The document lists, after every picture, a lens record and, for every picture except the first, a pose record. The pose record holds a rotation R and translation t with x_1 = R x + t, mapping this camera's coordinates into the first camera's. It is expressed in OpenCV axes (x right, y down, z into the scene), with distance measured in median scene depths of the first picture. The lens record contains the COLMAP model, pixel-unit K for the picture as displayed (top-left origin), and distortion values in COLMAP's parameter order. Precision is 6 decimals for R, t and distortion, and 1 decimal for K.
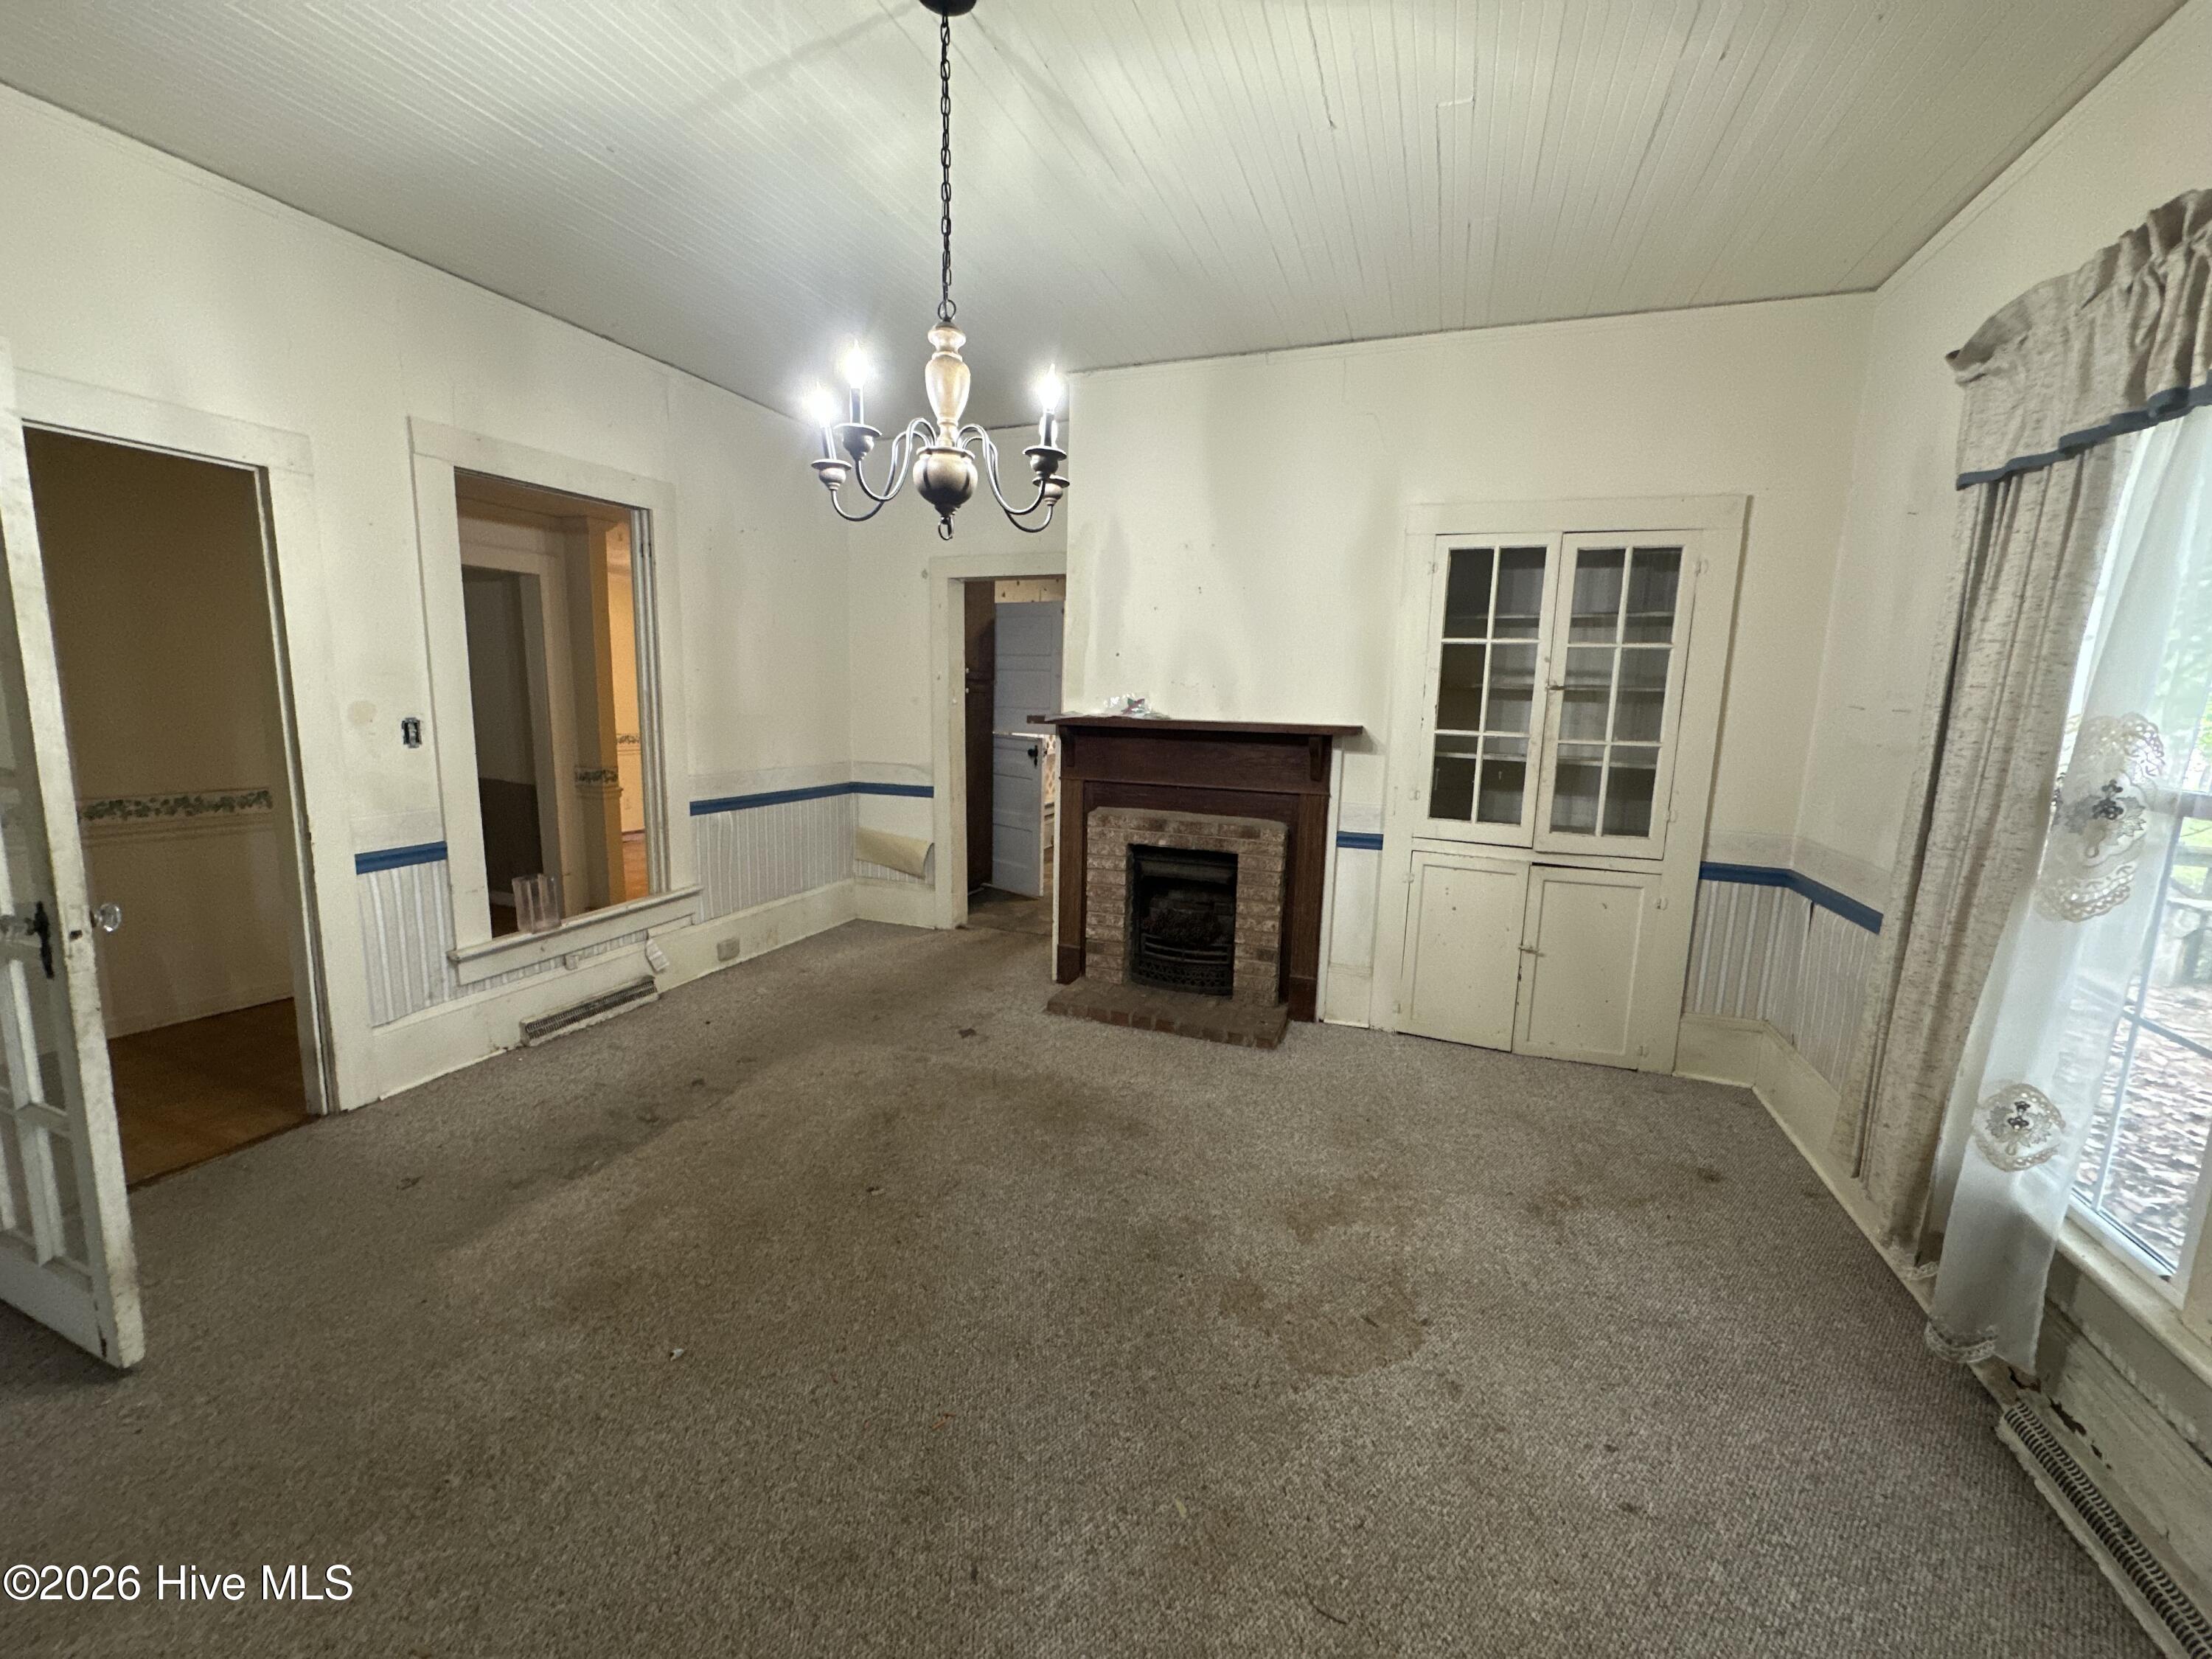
lens RADIAL K [[877.3, 0, 1098.2], [0, 877.3, 828.3], [0, 0, 1]] dist [-0.001436, -0.000509]
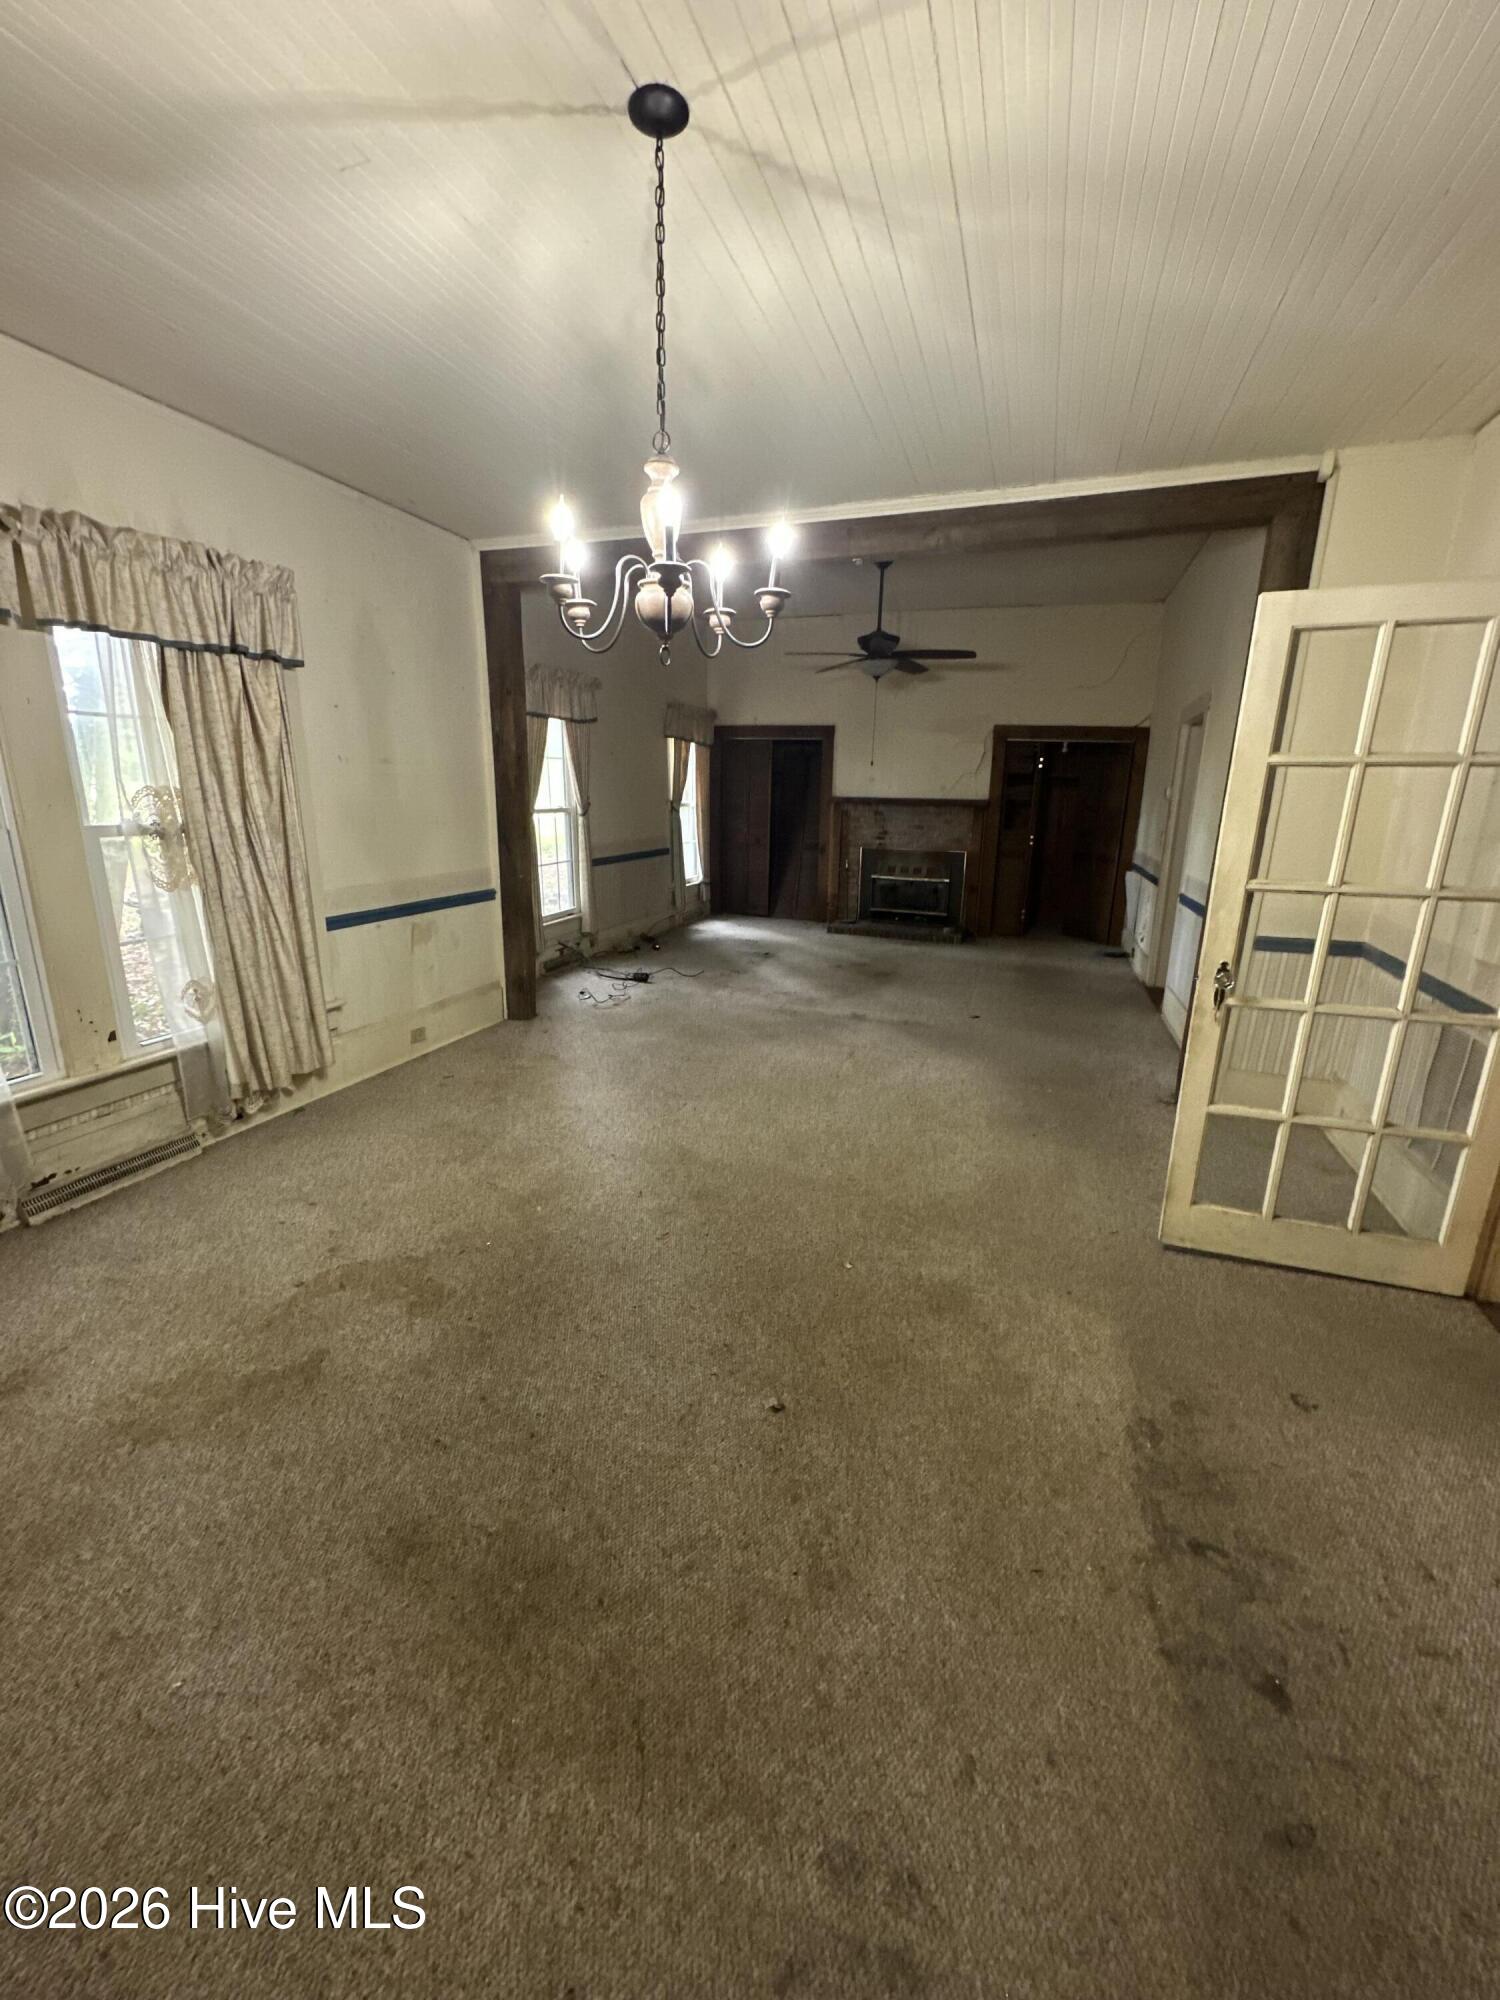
lens RADIAL K [[793.3, 0, 751.1], [0, 793.3, 999.9], [0, 0, 1]] dist [-0.001436, -0.000509]
pose [[-0.998575, -0.030533, -0.043773, -0.188256], [-0.045584, 0.914508, 0.401992, -0.266501], [0.027757, 0.403415, -0.914596, 1.577769]]
